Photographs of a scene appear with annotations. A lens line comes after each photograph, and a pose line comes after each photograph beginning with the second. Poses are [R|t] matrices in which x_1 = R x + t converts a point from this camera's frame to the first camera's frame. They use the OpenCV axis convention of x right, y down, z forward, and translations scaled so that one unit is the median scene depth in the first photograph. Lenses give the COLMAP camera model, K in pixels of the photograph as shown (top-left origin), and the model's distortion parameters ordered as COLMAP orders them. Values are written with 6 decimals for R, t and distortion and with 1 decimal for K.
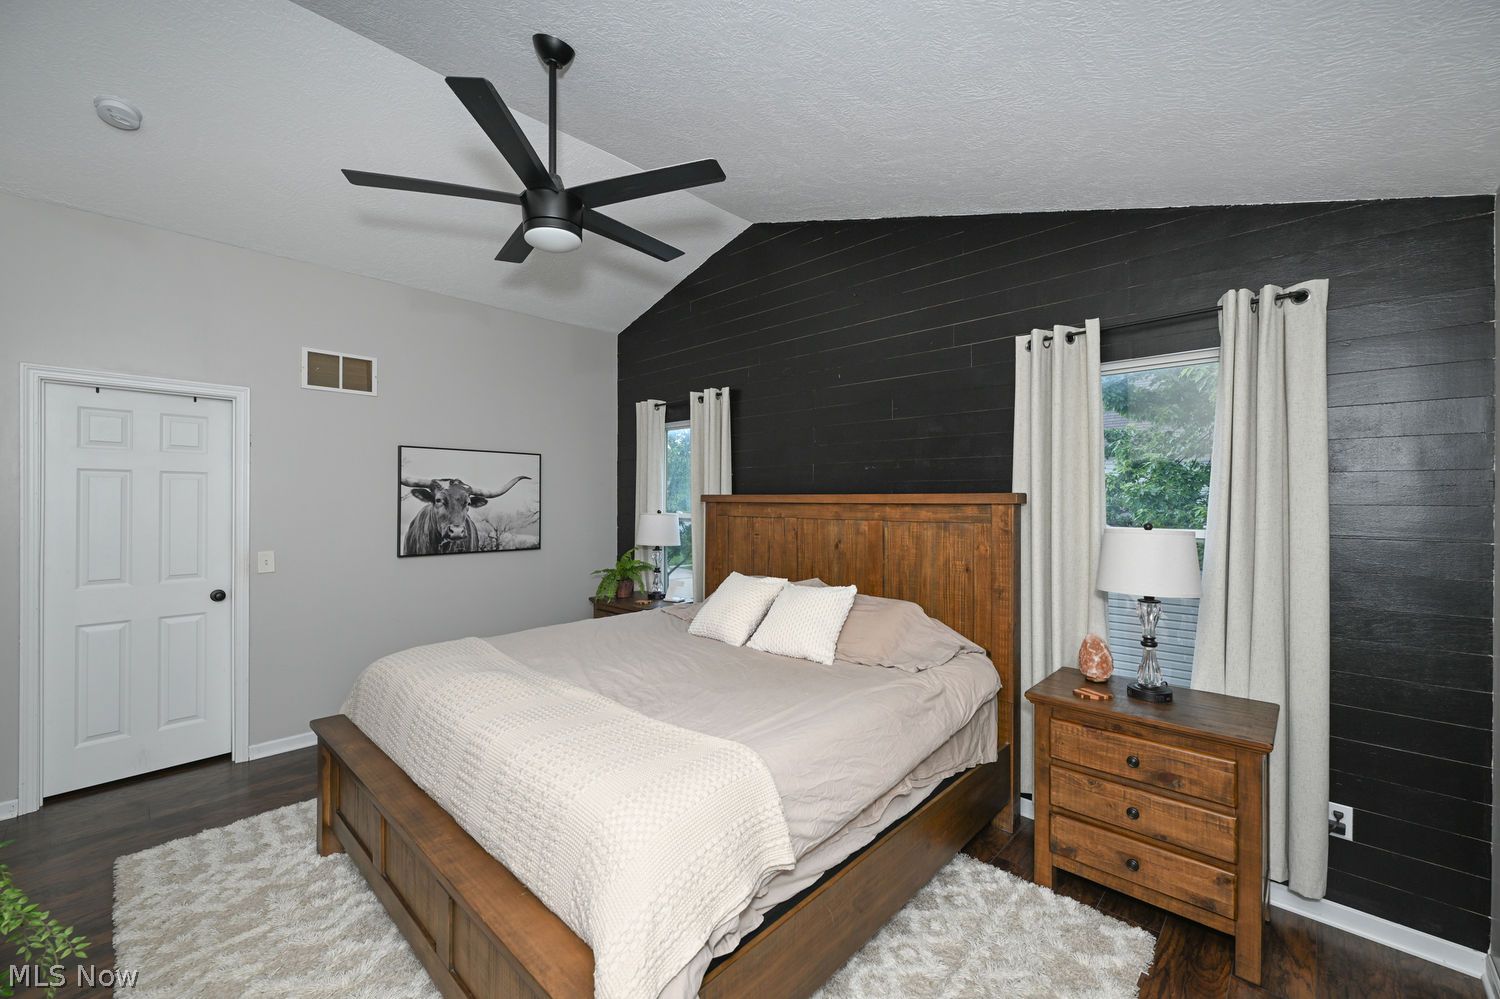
lens RADIAL K [[598.8, 0, 749.6], [0, 598.8, 501.3], [0, 0, 1]] dist [0.000446, -0.000635]
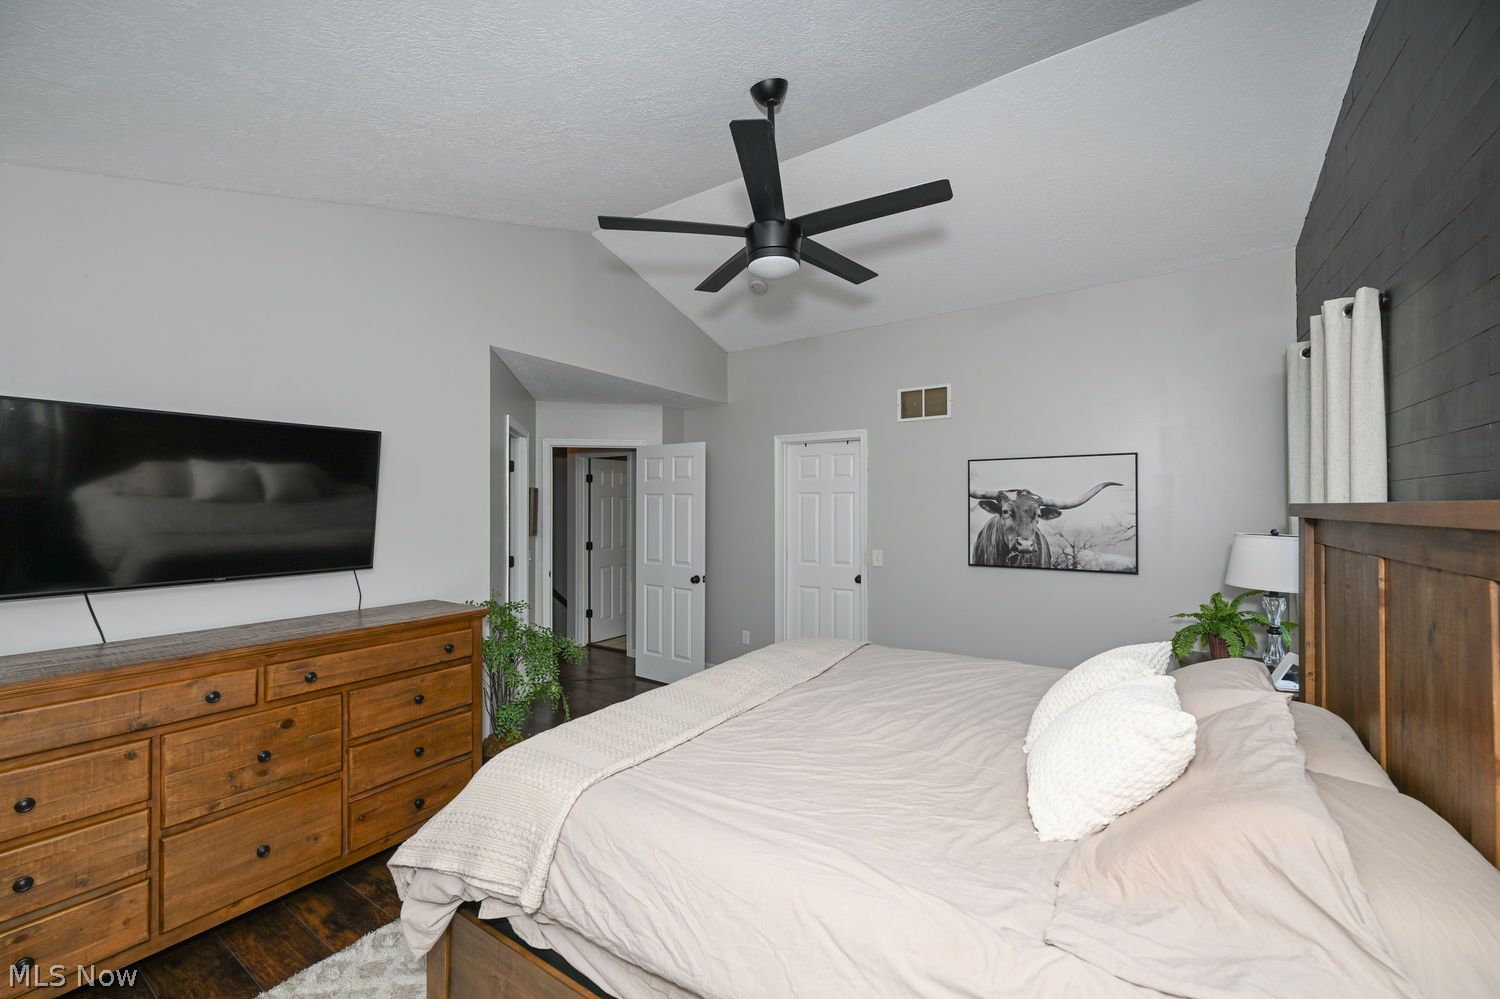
lens RADIAL K [[598.8, 0, 750.9], [0, 598.8, 502.9], [0, 0, 1]] dist [0.000446, -0.000635]
pose [[0.173302, -0.010304, -0.984815, 0.372109], [0.000053, 0.999945, -0.010453, -0.005825], [0.984869, 0.001760, 0.173293, 0.412998]]
